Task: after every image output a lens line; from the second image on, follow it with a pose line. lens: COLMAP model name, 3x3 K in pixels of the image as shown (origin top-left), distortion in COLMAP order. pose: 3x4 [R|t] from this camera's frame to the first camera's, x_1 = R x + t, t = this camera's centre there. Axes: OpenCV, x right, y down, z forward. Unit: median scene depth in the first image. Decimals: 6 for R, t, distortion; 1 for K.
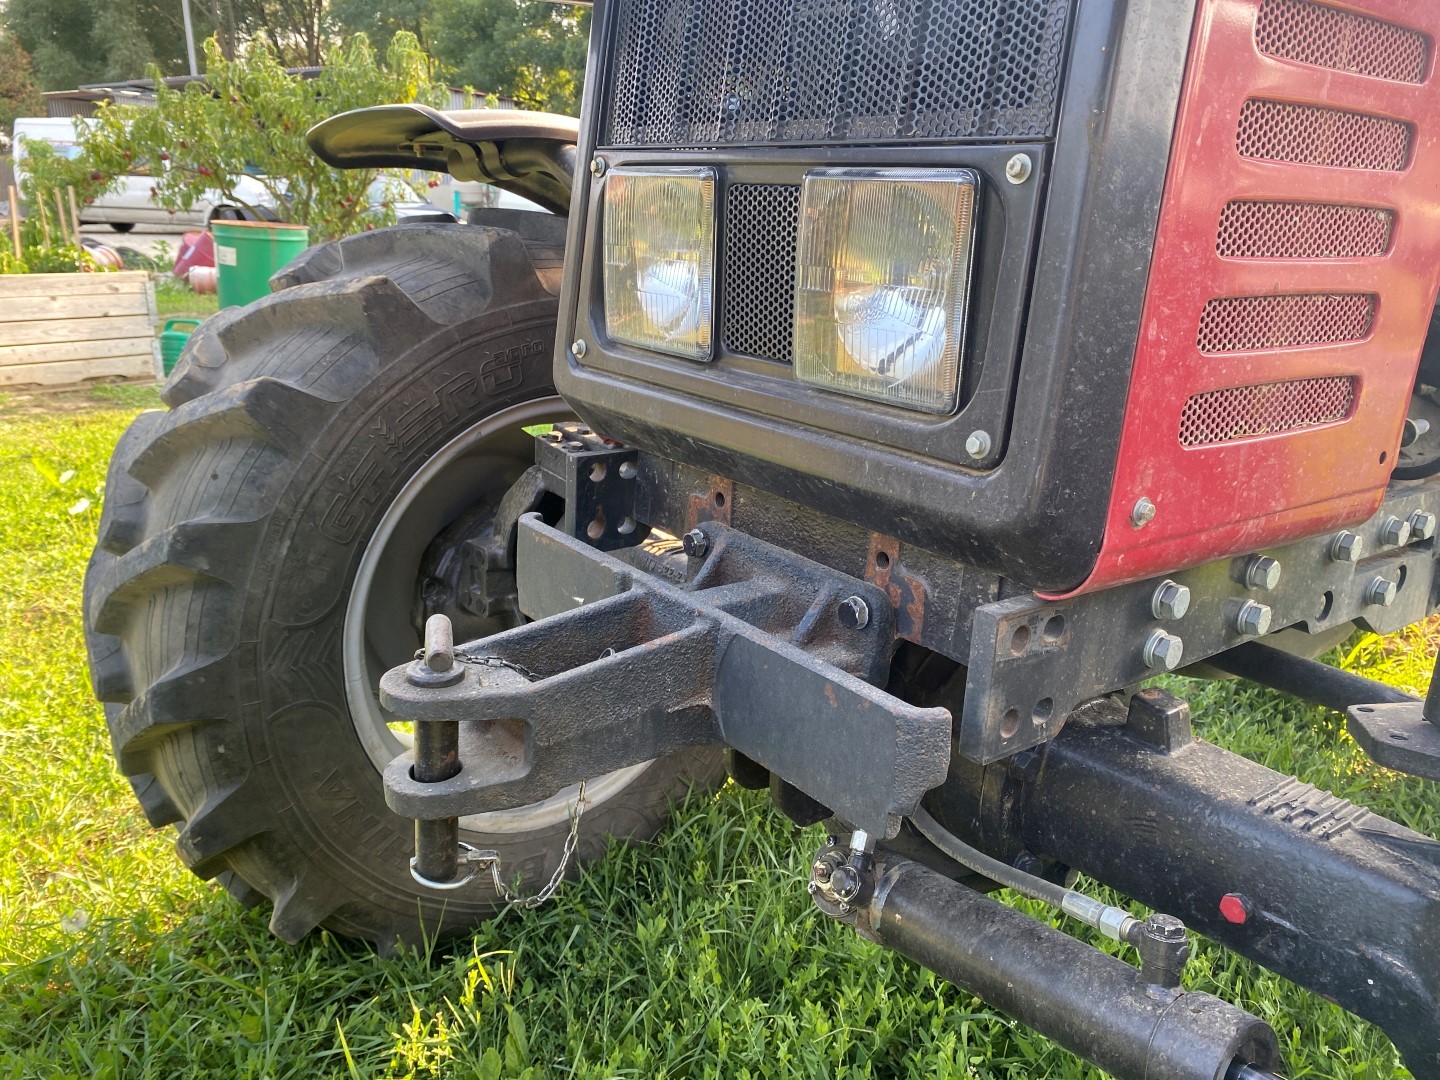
lens RADIAL K [[1101.5, 0, 708.5], [0, 1101.5, 518.6], [0, 0, 1]] dist [0.042146, -0.030942]
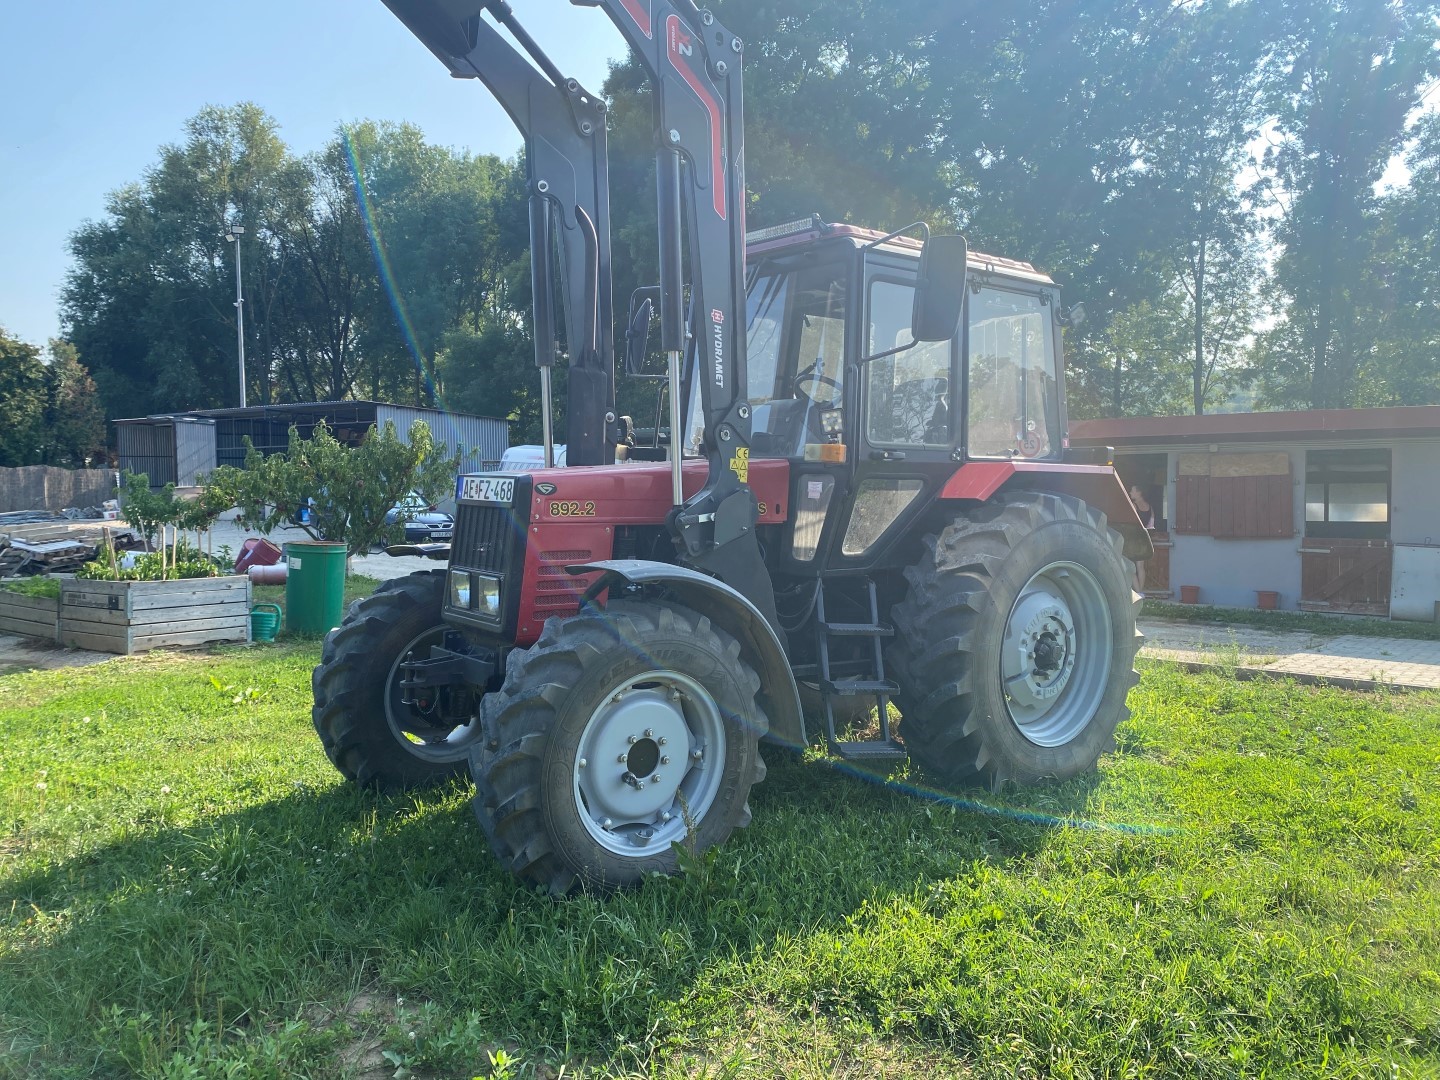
lens RADIAL K [[1101.5, 0, 708.5], [0, 1101.5, 518.6], [0, 0, 1]] dist [0.042146, -0.030942]
pose [[0.999825, -0.018543, 0.002642, 0.168489], [0.018628, 0.969741, -0.243425, 0.107034], [0.001952, 0.243431, 0.969916, -0.605965]]
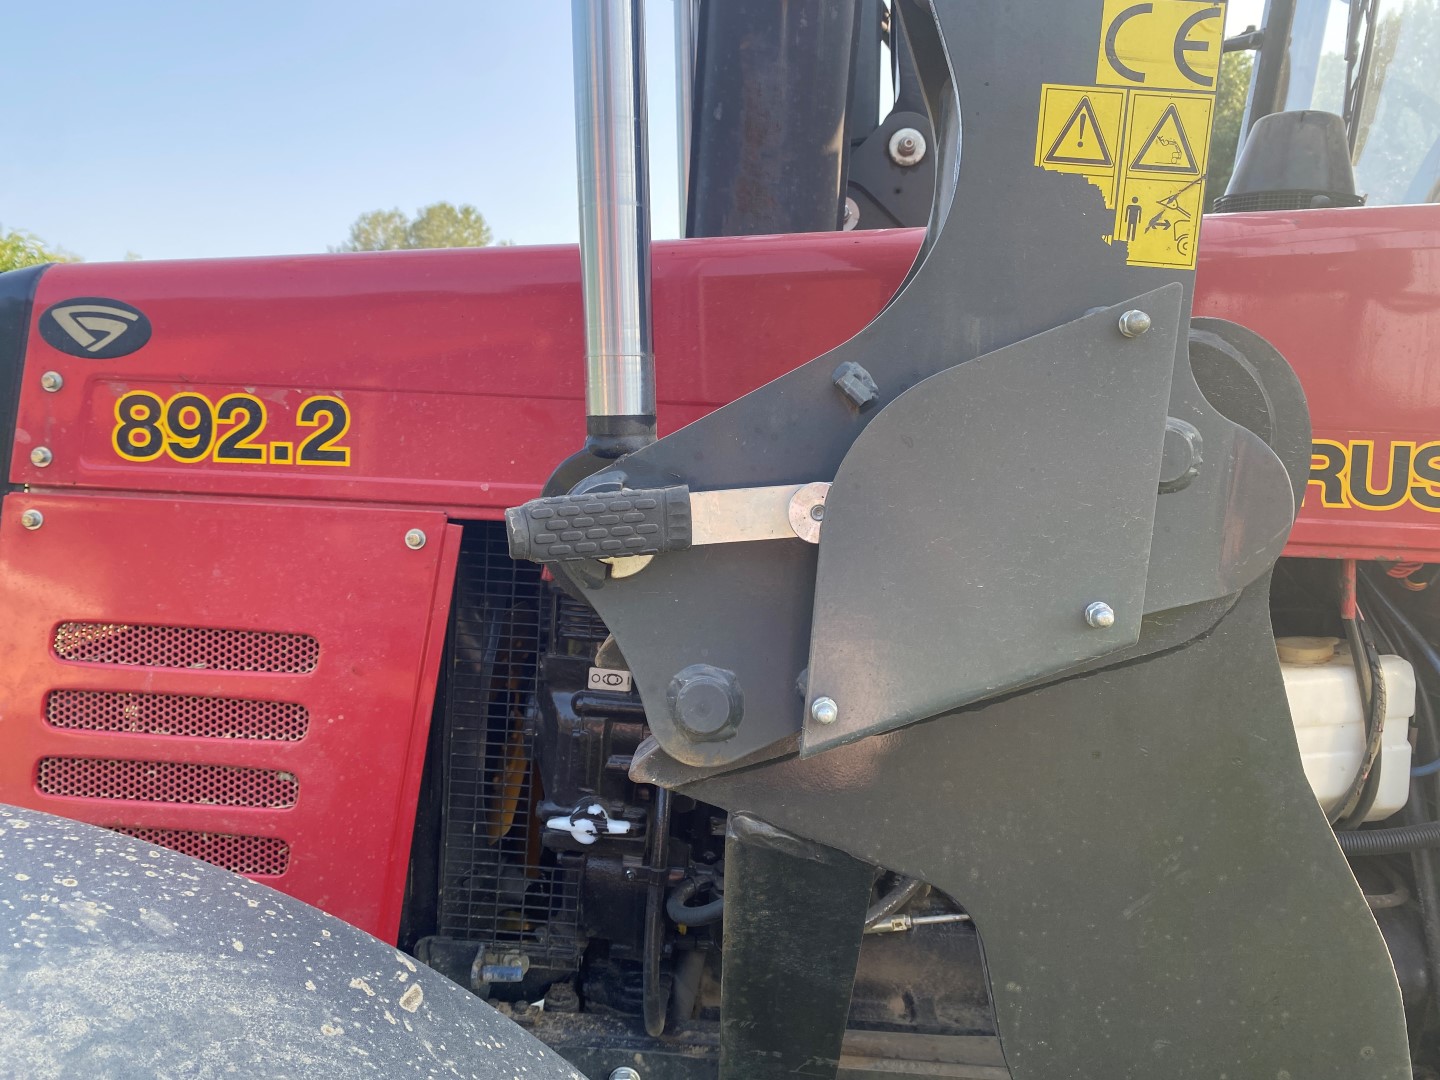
lens RADIAL K [[1109.5, 0, 715.3], [0, 1109.5, 529.9], [0, 0, 1]] dist [0.046158, -0.067641]
pose [[0.773386, 0.055268, -0.631522, 0.231514], [-0.185460, 0.972334, -0.142027, -0.059445], [0.606200, 0.226964, 0.762239, 0.041521]]
